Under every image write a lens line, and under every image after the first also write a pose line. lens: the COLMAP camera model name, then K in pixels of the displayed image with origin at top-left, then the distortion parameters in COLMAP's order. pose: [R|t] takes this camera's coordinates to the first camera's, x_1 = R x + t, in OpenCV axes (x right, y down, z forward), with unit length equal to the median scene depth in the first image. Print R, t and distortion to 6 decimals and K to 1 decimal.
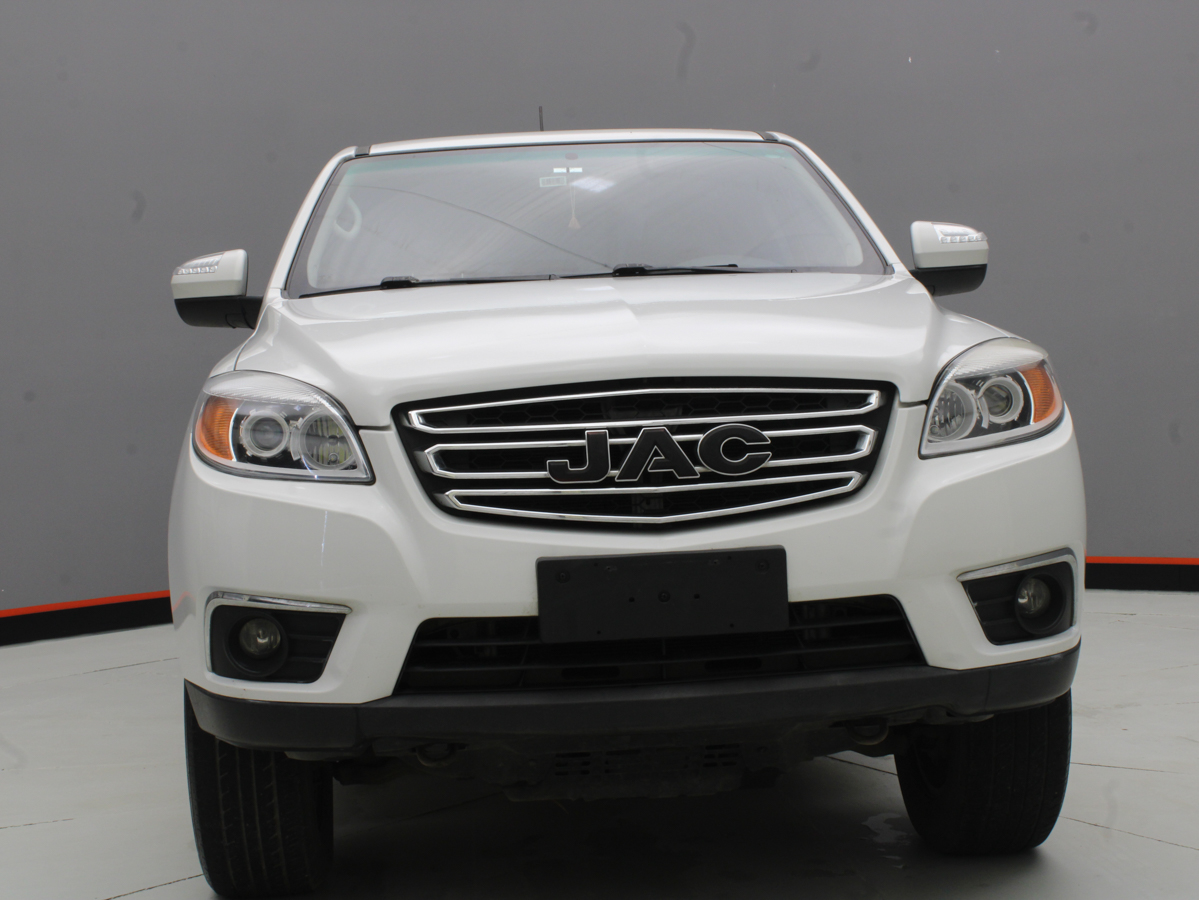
lens RADIAL K [[1905.3, 0, 599.5], [0, 1905.3, 450.0], [0, 0, 1]] dist [-0.005533, -0.003623]
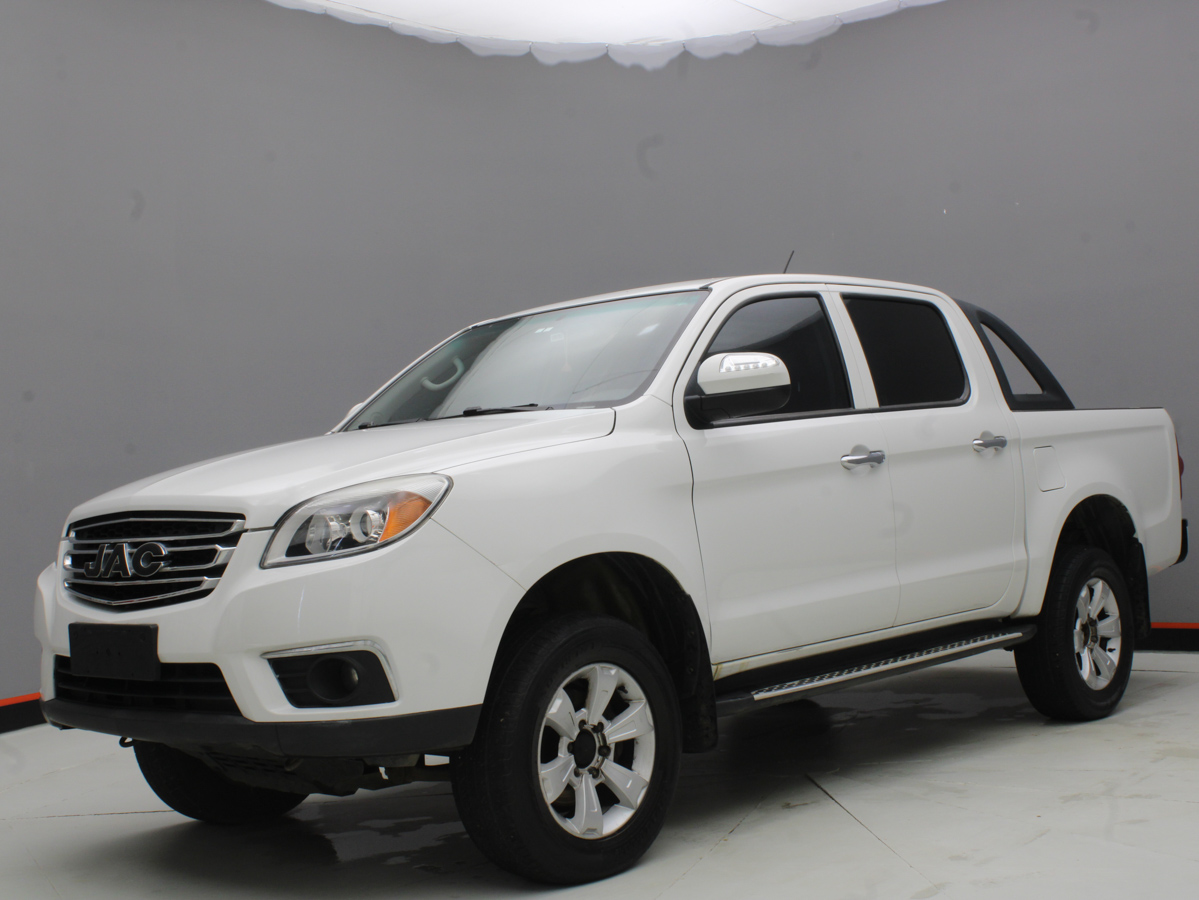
lens RADIAL K [[1576.7, 0, 599.5], [0, 1576.7, 450.0], [0, 0, 1]] dist [-0.083522, 0.001880]
pose [[0.686528, -0.017950, -0.726882, 1.213056], [0.004633, 0.999783, -0.020314, -0.059683], [0.727089, 0.010578, 0.686462, 0.398573]]
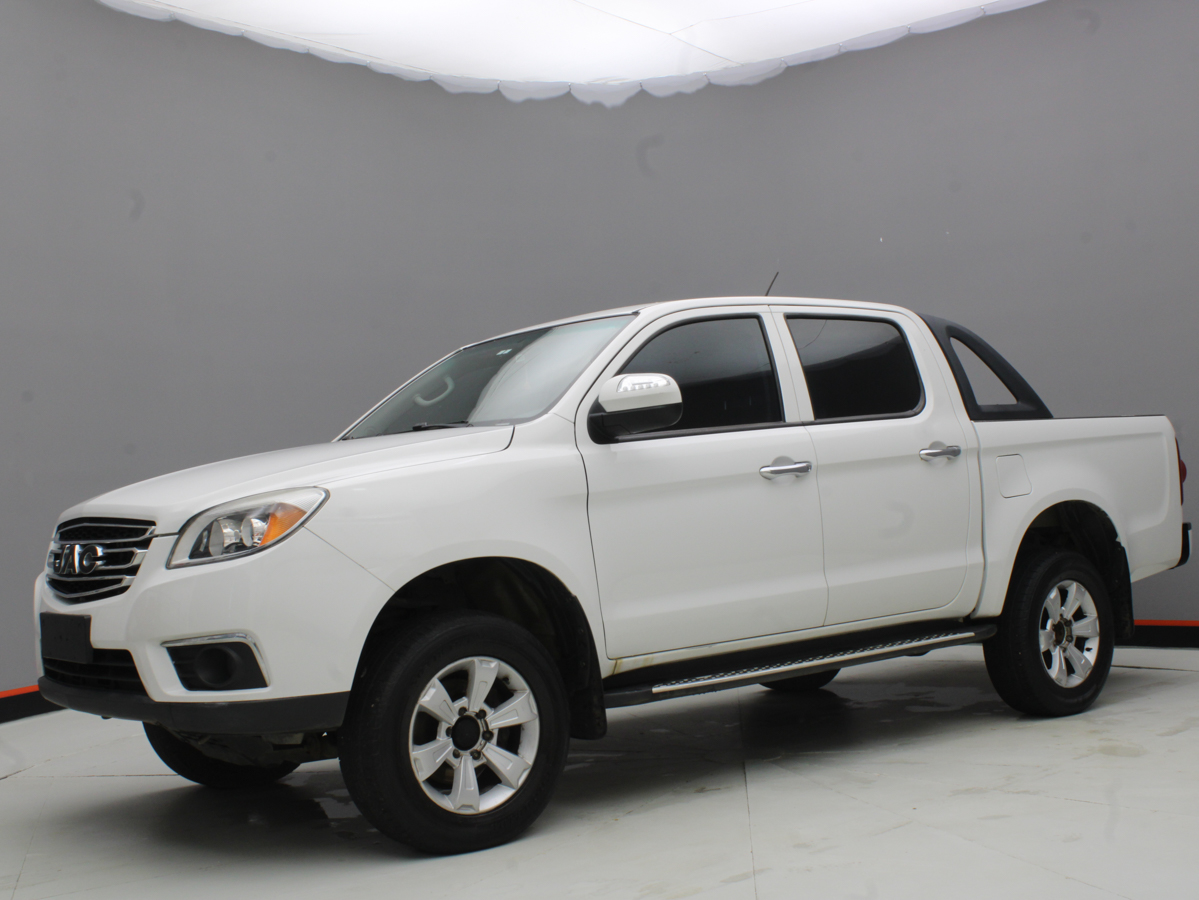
lens RADIAL K [[1462.2, 0, 599.5], [0, 1462.2, 450.0], [0, 0, 1]] dist [-0.093470, 0.005187]
pose [[0.563972, -0.016537, -0.825628, 1.433005], [0.003558, 0.999839, -0.017596, -0.075567], [0.825786, 0.006986, 0.563940, 0.625594]]
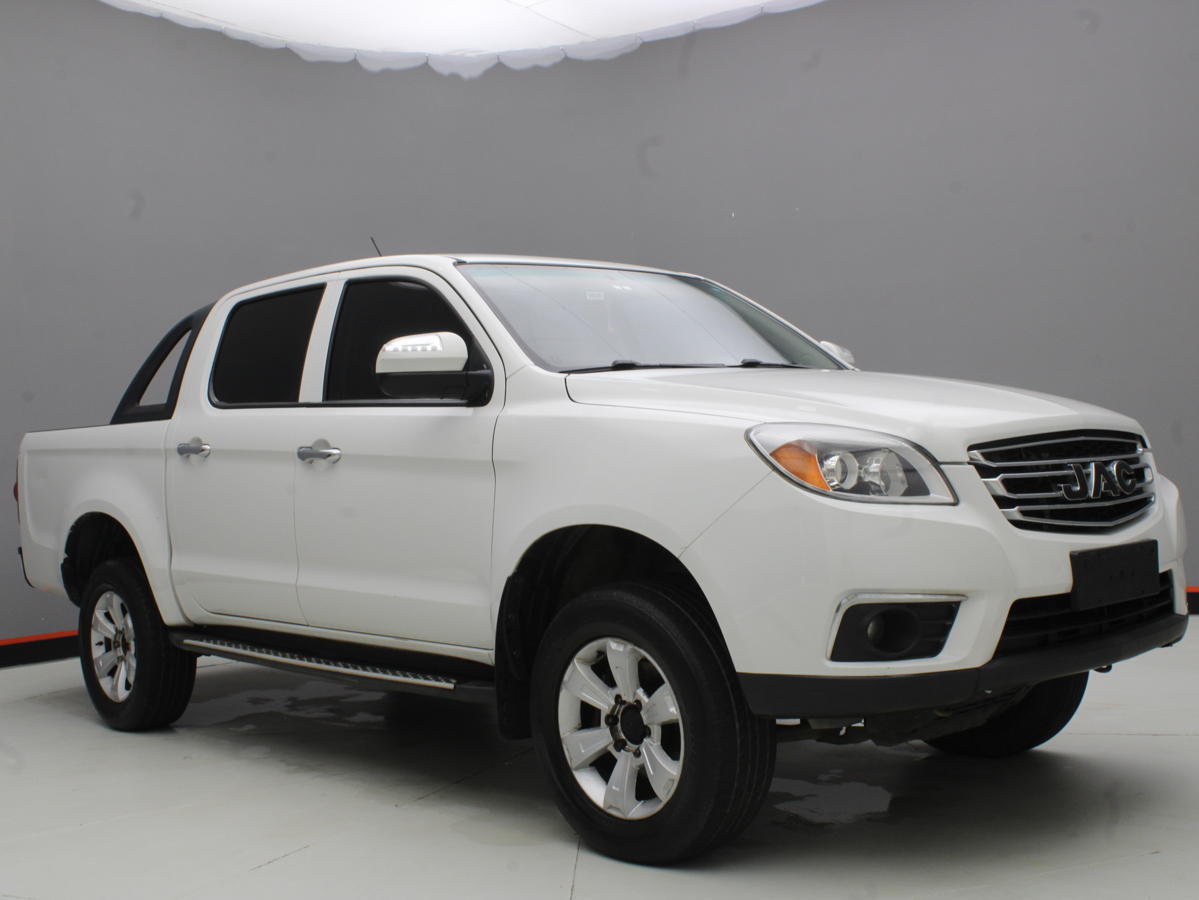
lens RADIAL K [[1462.2, 0, 599.5], [0, 1462.2, 450.0], [0, 0, 1]] dist [-0.093470, 0.005187]
pose [[0.789370, 0.006838, 0.613879, -0.954438], [0.034332, 0.997881, -0.055262, 0.027507], [-0.612957, 0.064698, 0.787463, 0.344670]]
